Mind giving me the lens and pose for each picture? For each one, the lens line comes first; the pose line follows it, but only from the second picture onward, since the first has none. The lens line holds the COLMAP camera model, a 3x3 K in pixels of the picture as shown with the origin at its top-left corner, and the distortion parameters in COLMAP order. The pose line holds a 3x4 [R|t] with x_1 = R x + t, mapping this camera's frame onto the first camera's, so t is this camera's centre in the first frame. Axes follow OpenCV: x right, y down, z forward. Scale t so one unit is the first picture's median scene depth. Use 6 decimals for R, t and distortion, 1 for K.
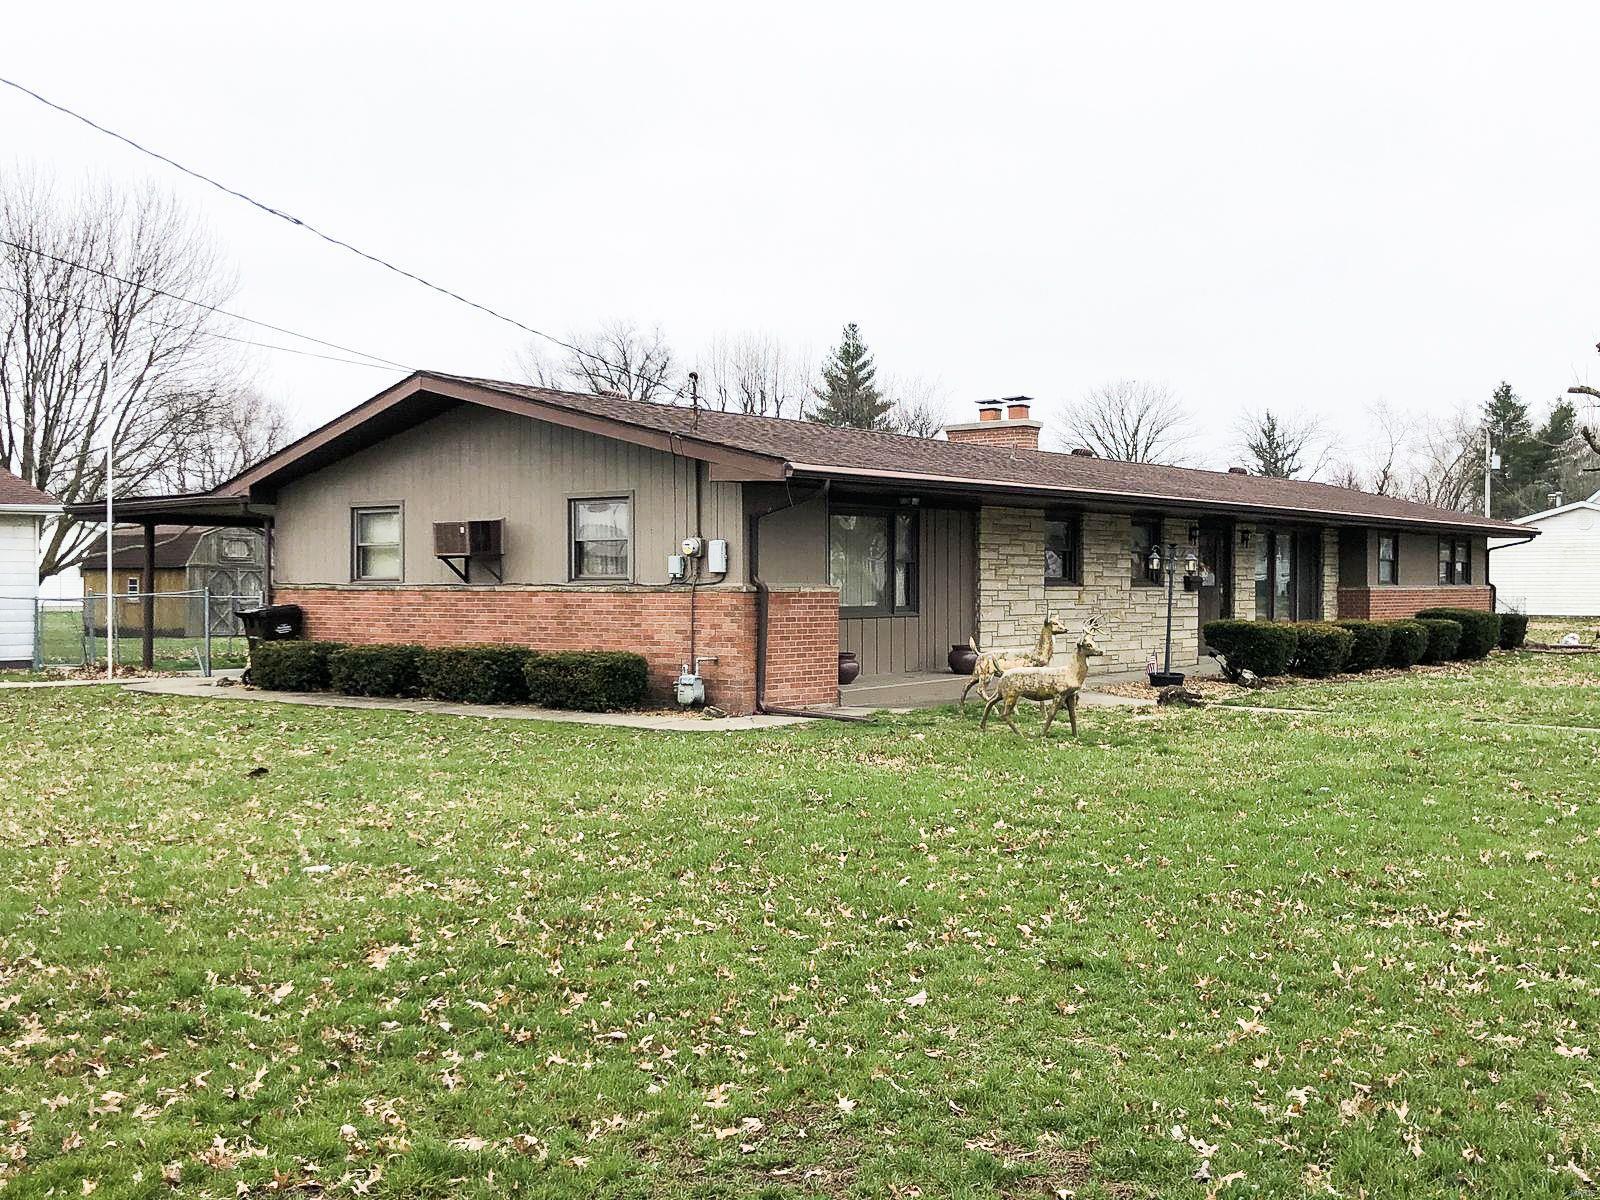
lens RADIAL K [[1675.9, 0, 800.7], [0, 1675.9, 600.8], [0, 0, 1]] dist [0.068626, 0.000000]
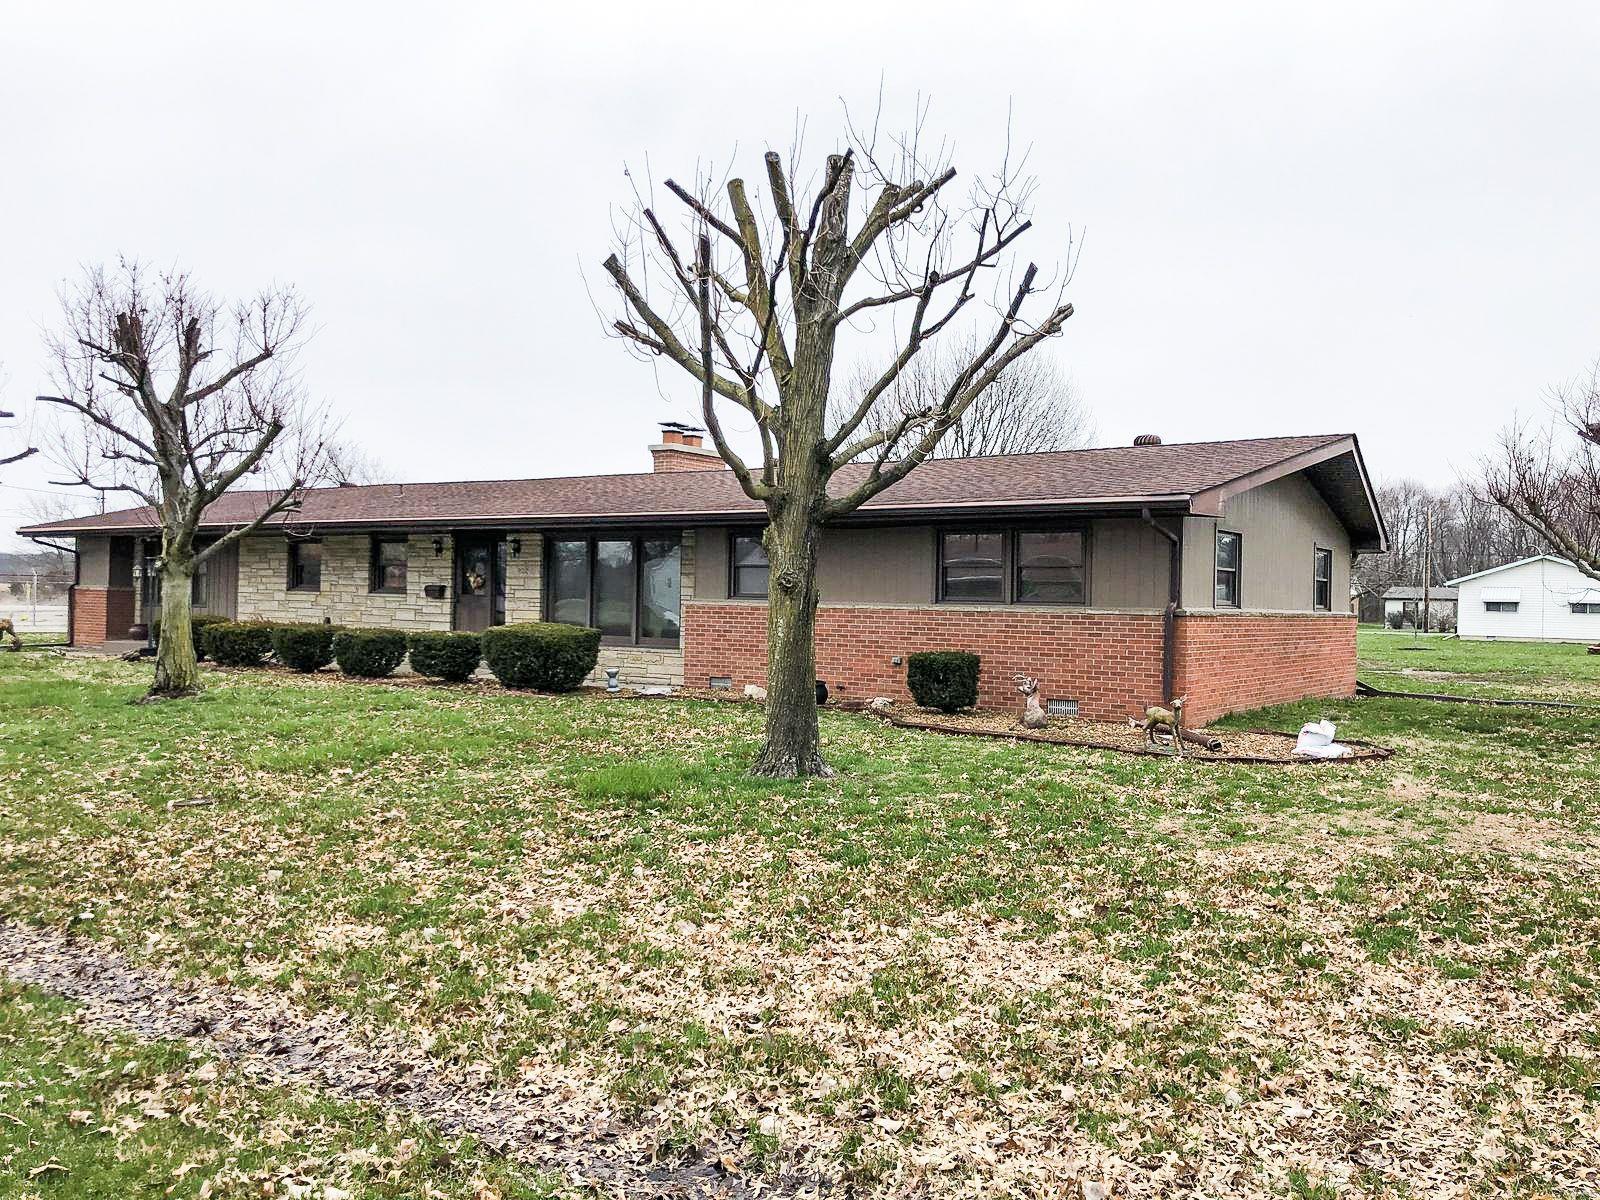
lens RADIAL K [[1315.0, 0, 799.6], [0, 1315.0, 599.7], [0, 0, 1]] dist [0.004494, 0.003315]
pose [[0.067885, -0.004002, -0.997685, 1.234909], [-0.032901, 0.999439, -0.006247, -0.008135], [0.997150, 0.033249, 0.067715, 1.305870]]
